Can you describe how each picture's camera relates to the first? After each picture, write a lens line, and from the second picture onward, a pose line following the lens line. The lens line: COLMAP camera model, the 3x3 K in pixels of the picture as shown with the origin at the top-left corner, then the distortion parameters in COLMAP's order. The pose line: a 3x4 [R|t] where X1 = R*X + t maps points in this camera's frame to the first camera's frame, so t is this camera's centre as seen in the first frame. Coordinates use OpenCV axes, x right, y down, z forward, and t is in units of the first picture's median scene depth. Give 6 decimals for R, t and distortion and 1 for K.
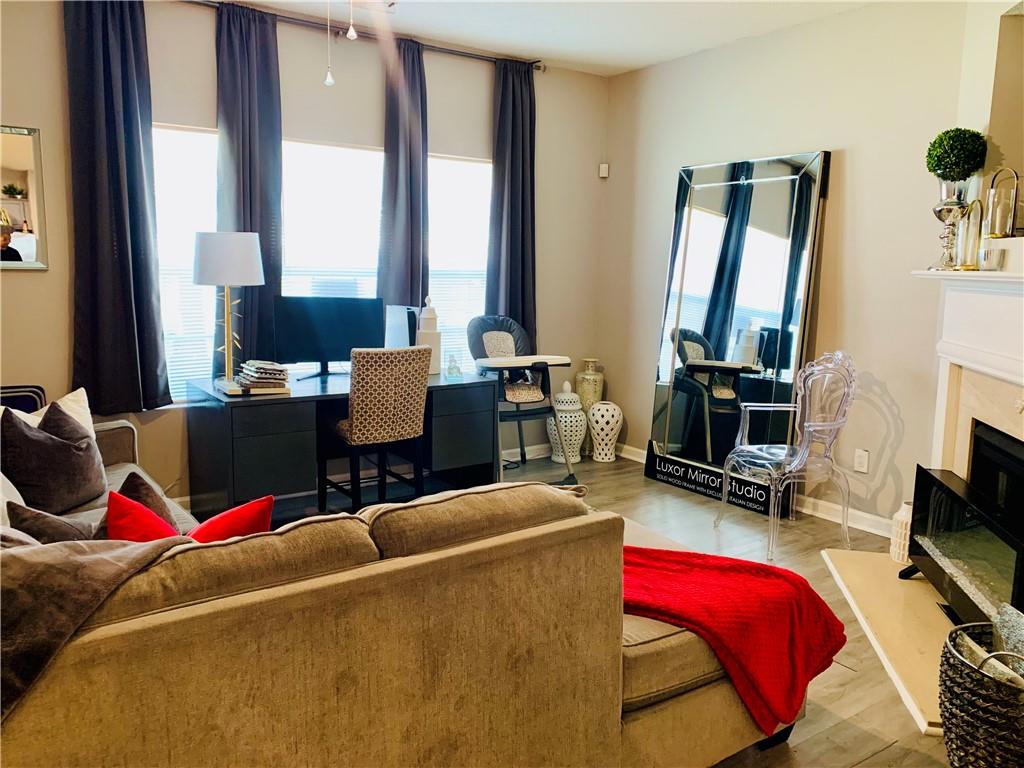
lens RADIAL K [[786.6, 0, 500.0], [0, 786.6, 382.8], [0, 0, 1]] dist [0.043120, -0.053281]
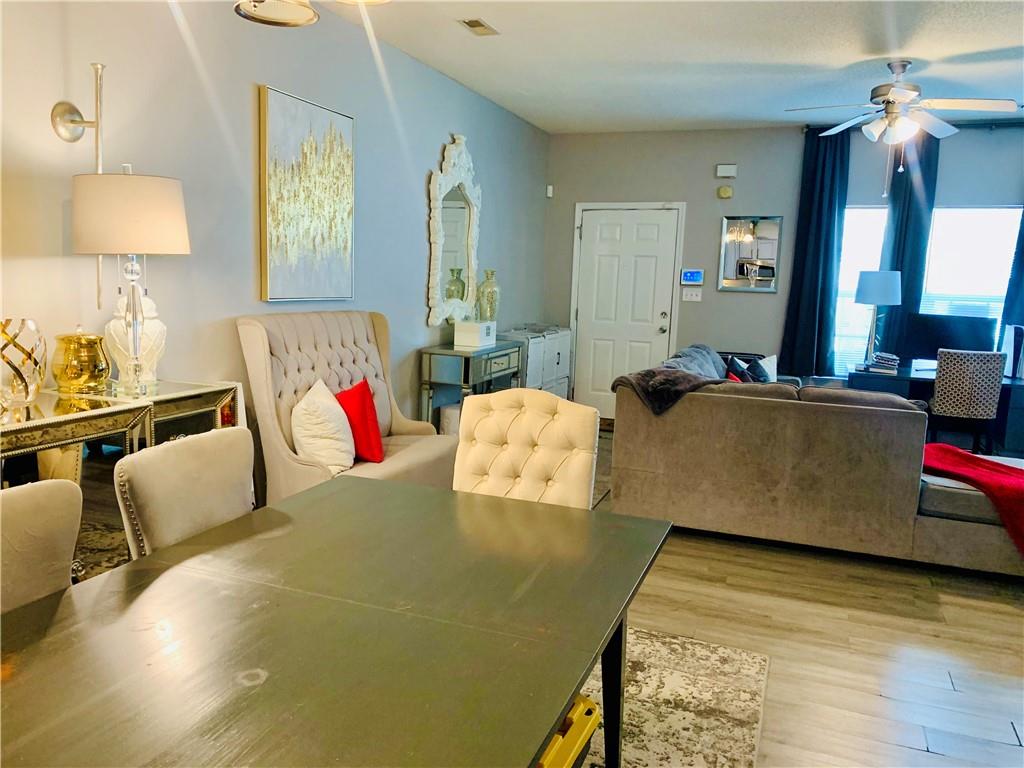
lens RADIAL K [[783.6, 0, 511.1], [0, 783.6, 386.8], [0, 0, 1]] dist [0.039927, -0.052603]
pose [[0.576796, 0.124017, -0.807419, 0.505738], [-0.144683, 0.988292, 0.048441, 0.065827], [0.803973, 0.088879, 0.587986, -0.474115]]
